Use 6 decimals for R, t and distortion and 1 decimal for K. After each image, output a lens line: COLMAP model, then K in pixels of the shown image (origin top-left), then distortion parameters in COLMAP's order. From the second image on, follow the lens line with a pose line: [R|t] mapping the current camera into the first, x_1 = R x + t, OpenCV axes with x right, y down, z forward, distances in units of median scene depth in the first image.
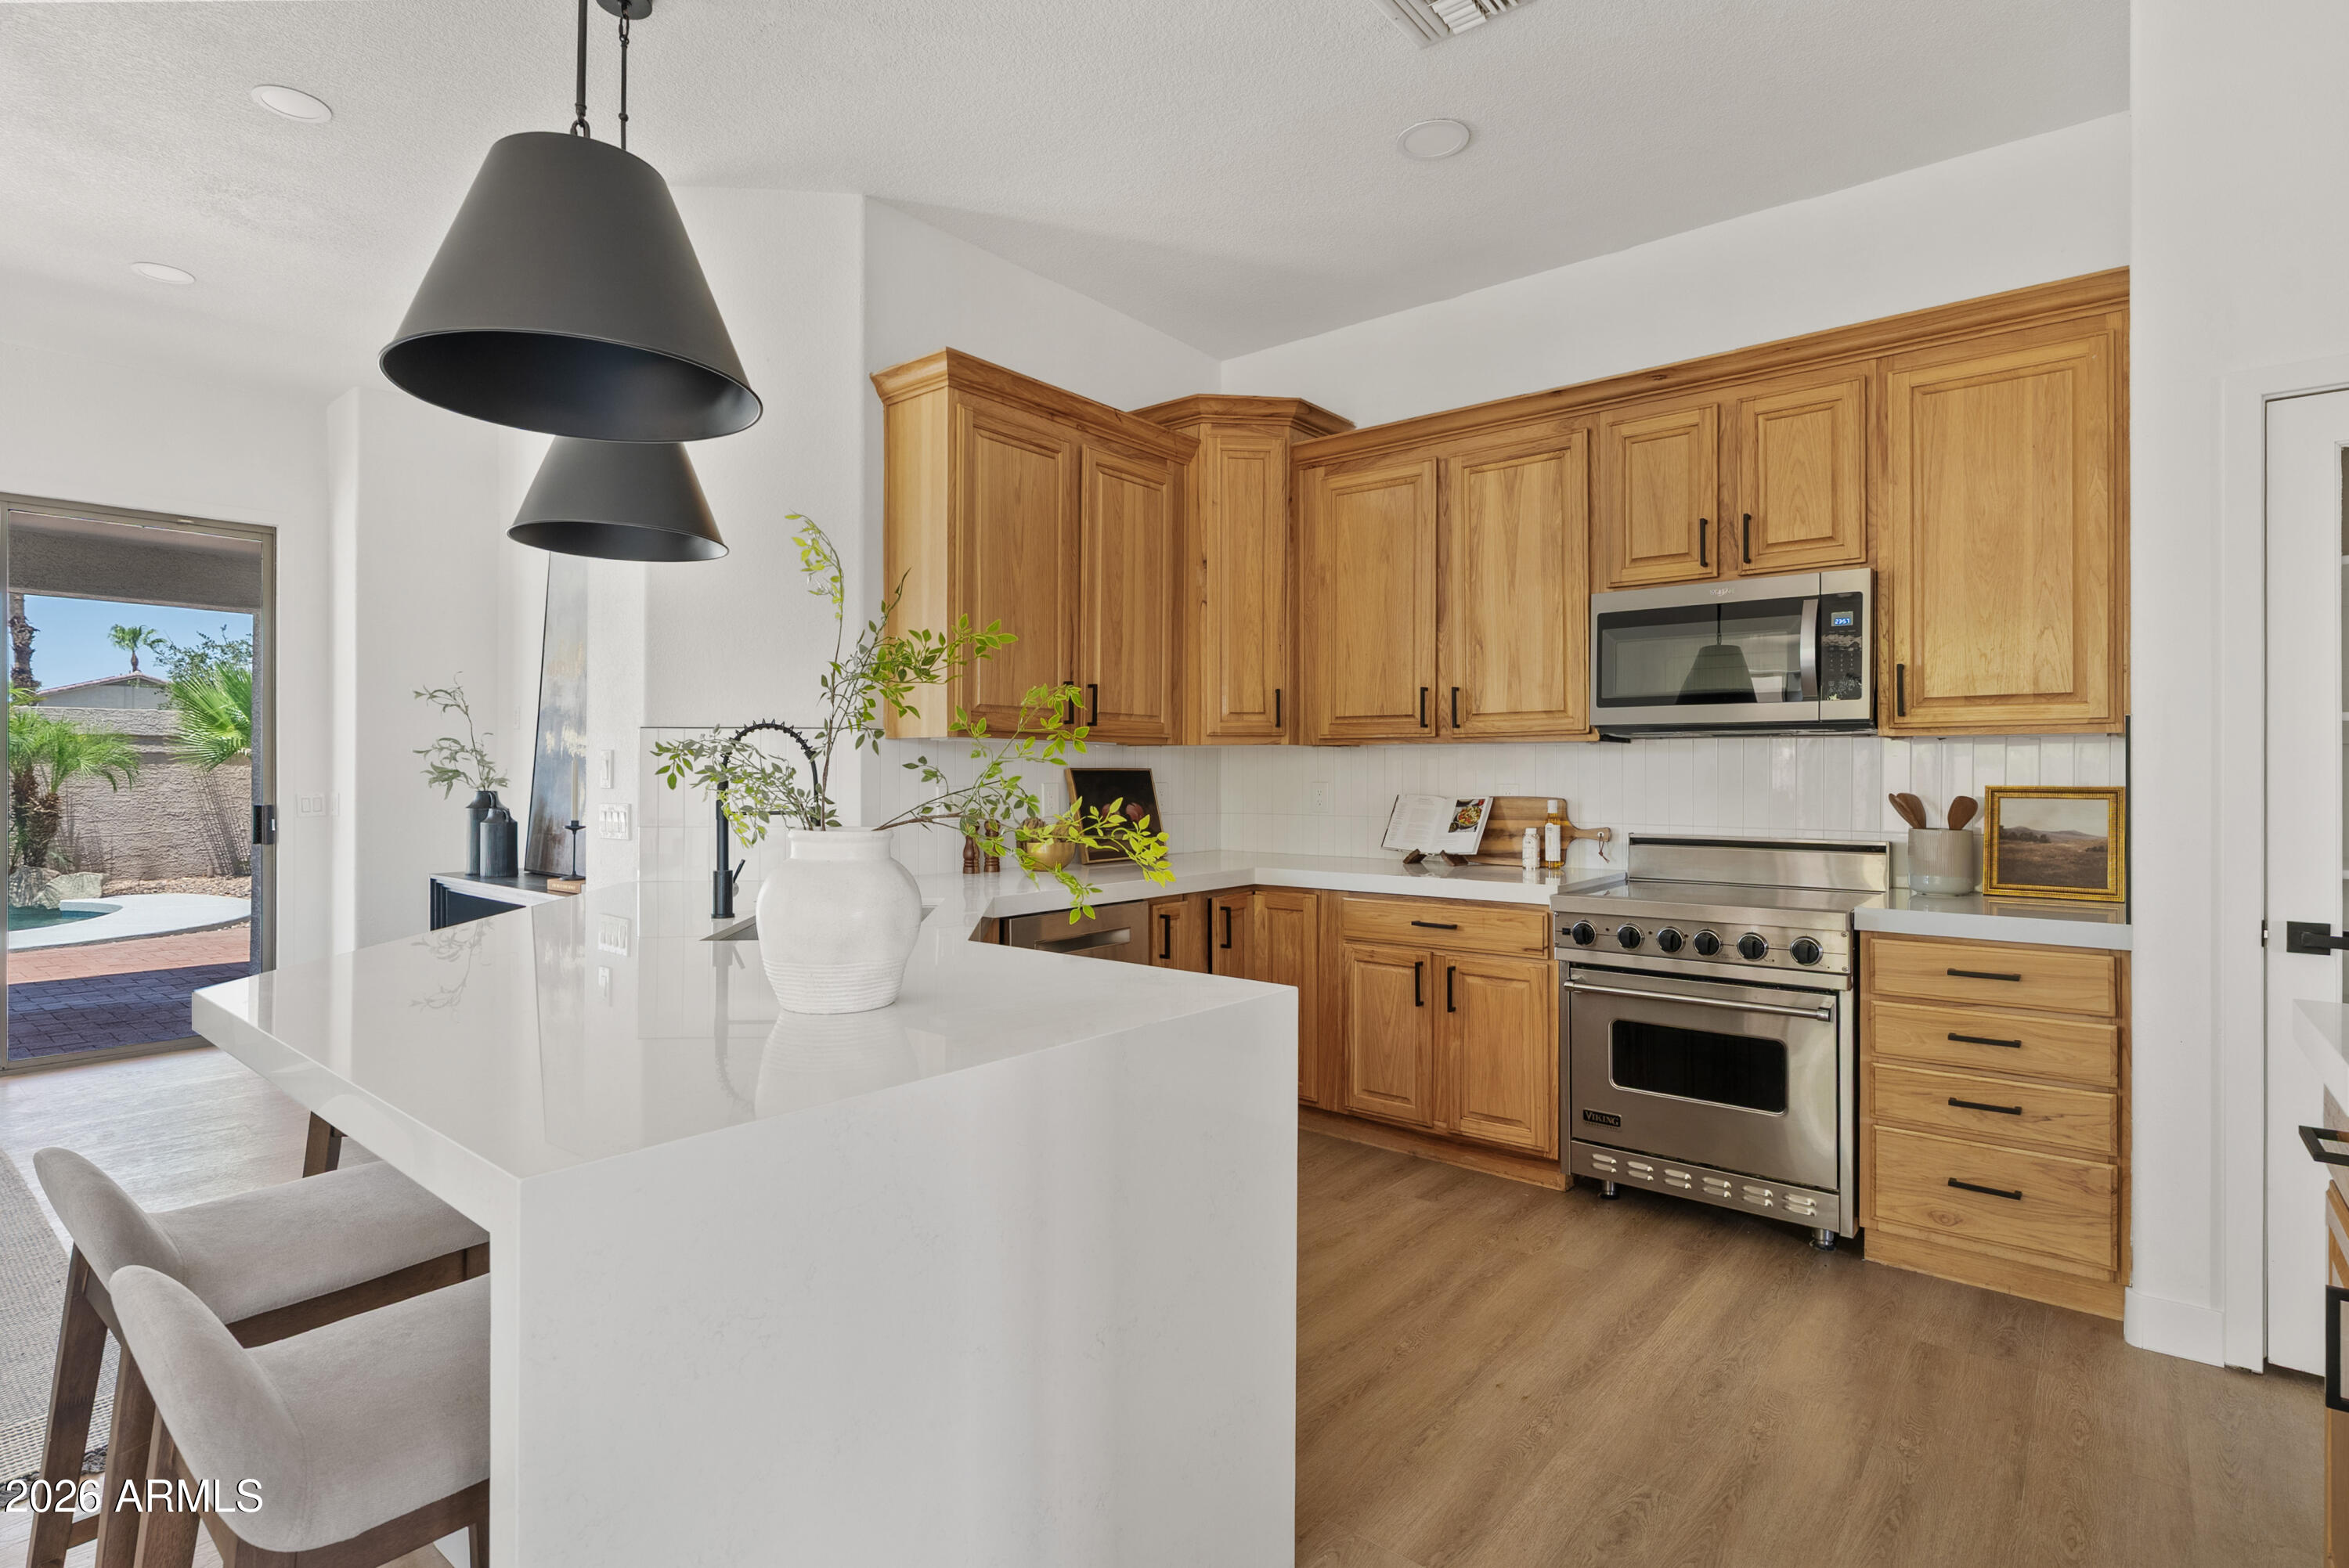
lens RADIAL K [[1144.8, 0, 1180.1], [0, 1144.8, 770.9], [0, 0, 1]] dist [-0.002795, -0.000542]
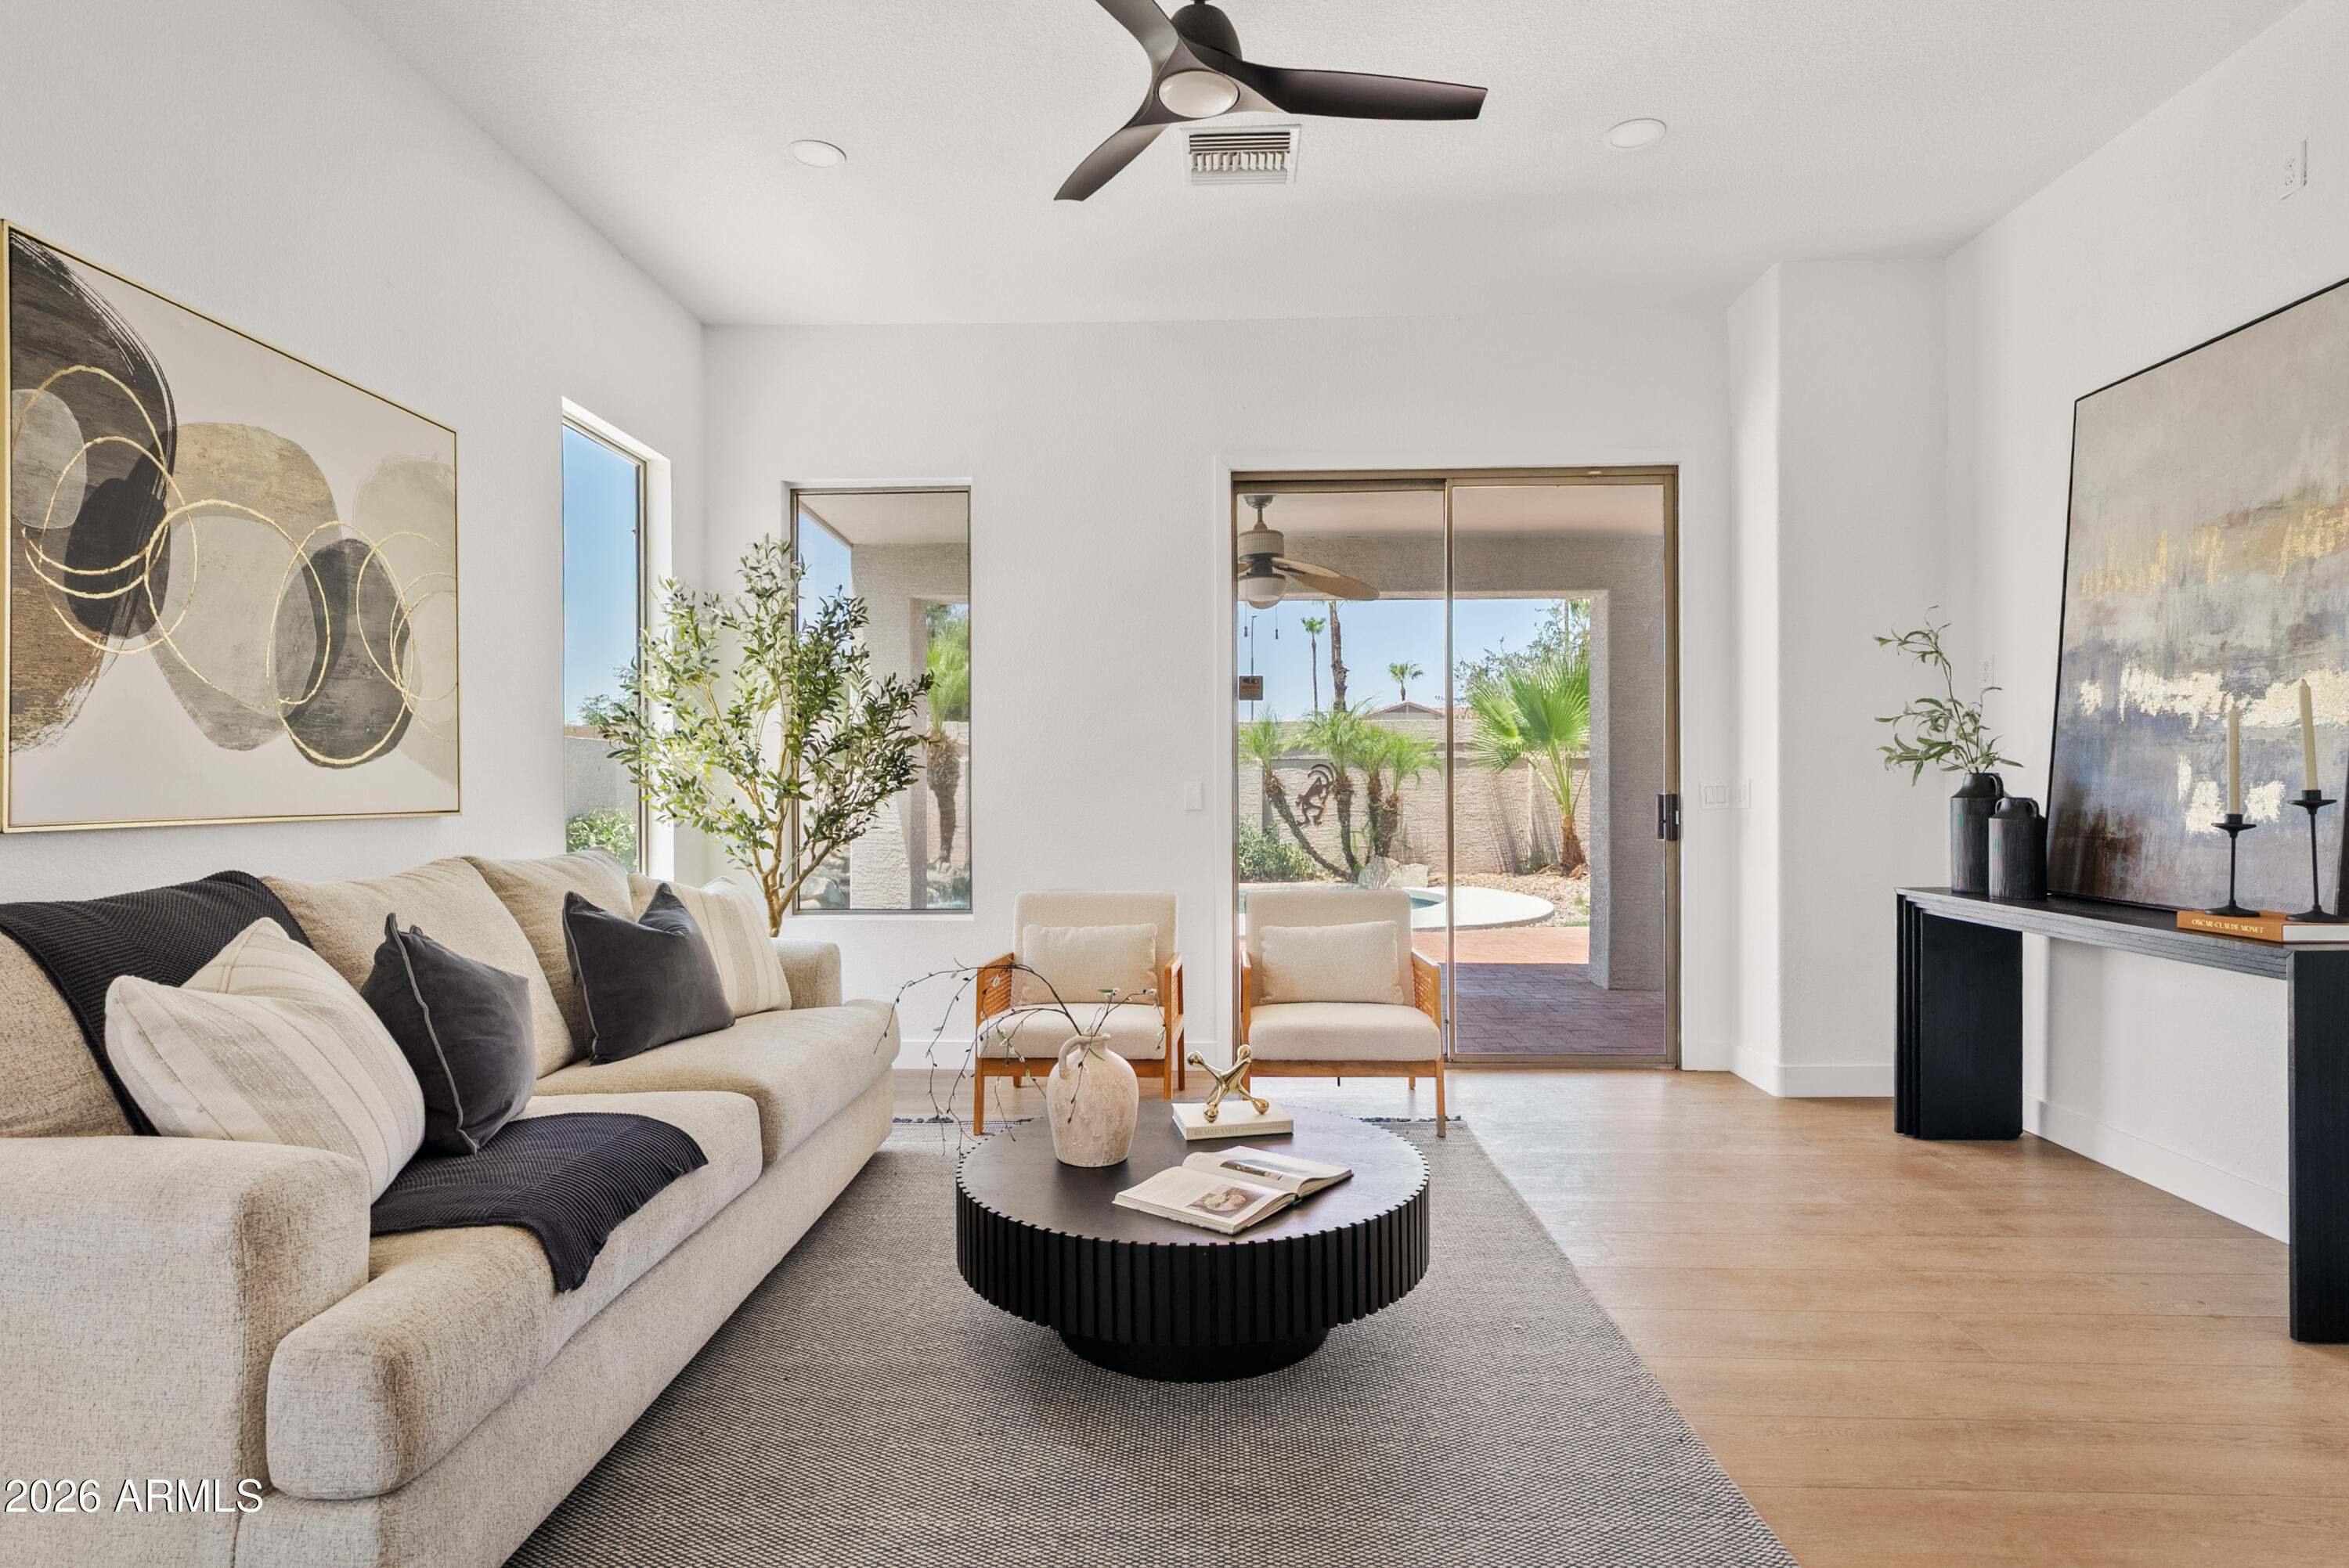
lens RADIAL K [[1232.2, 0, 1174.5], [0, 1232.2, 784.0], [0, 0, 1]] dist [-0.001803, 0.000073]
pose [[0.606300, -0.003613, -0.795228, -0.397869], [0.005158, 0.999987, -0.000611, 0.028502], [0.795219, -0.003731, 0.606310, 0.204377]]
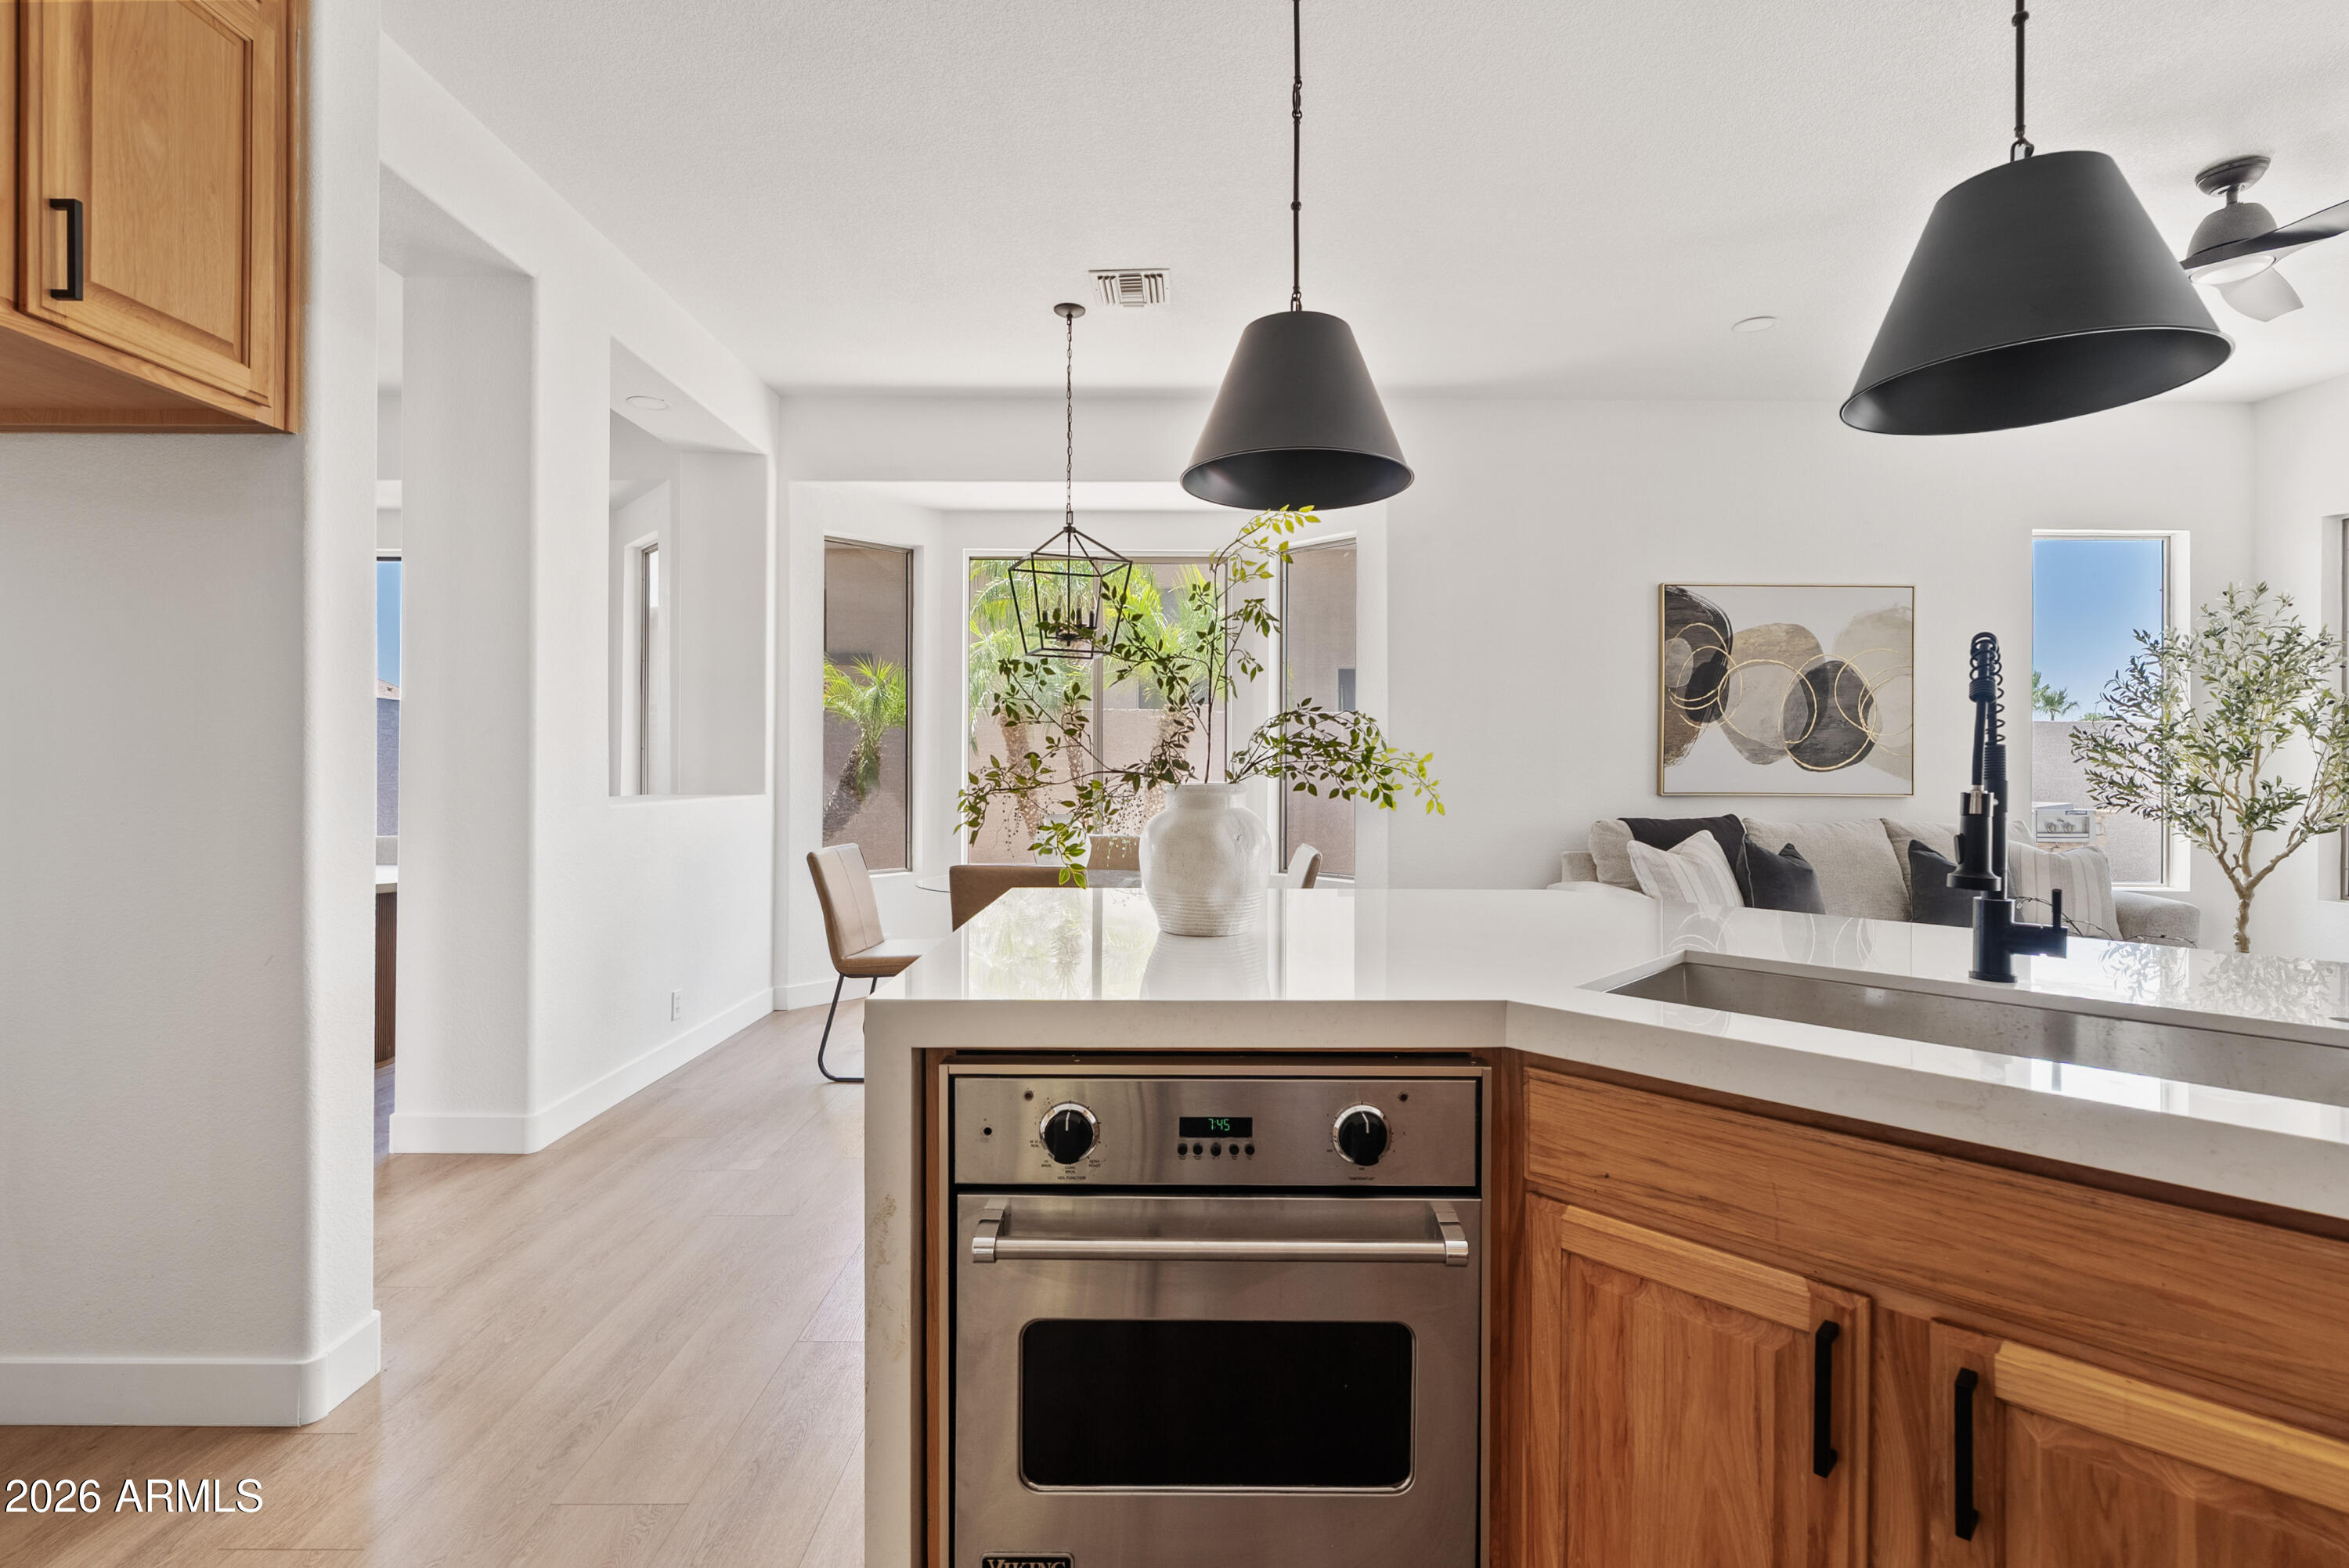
lens RADIAL K [[1067.7, 0, 1178.4], [0, 1067.7, 770.9], [0, 0, 1]] dist [-0.007962, 0.000480]
pose [[-0.772619, -0.001481, -0.634869, 0.176771], [-0.004479, 0.999985, 0.003119, 0.014824], [0.634854, 0.005253, -0.772614, 0.761899]]
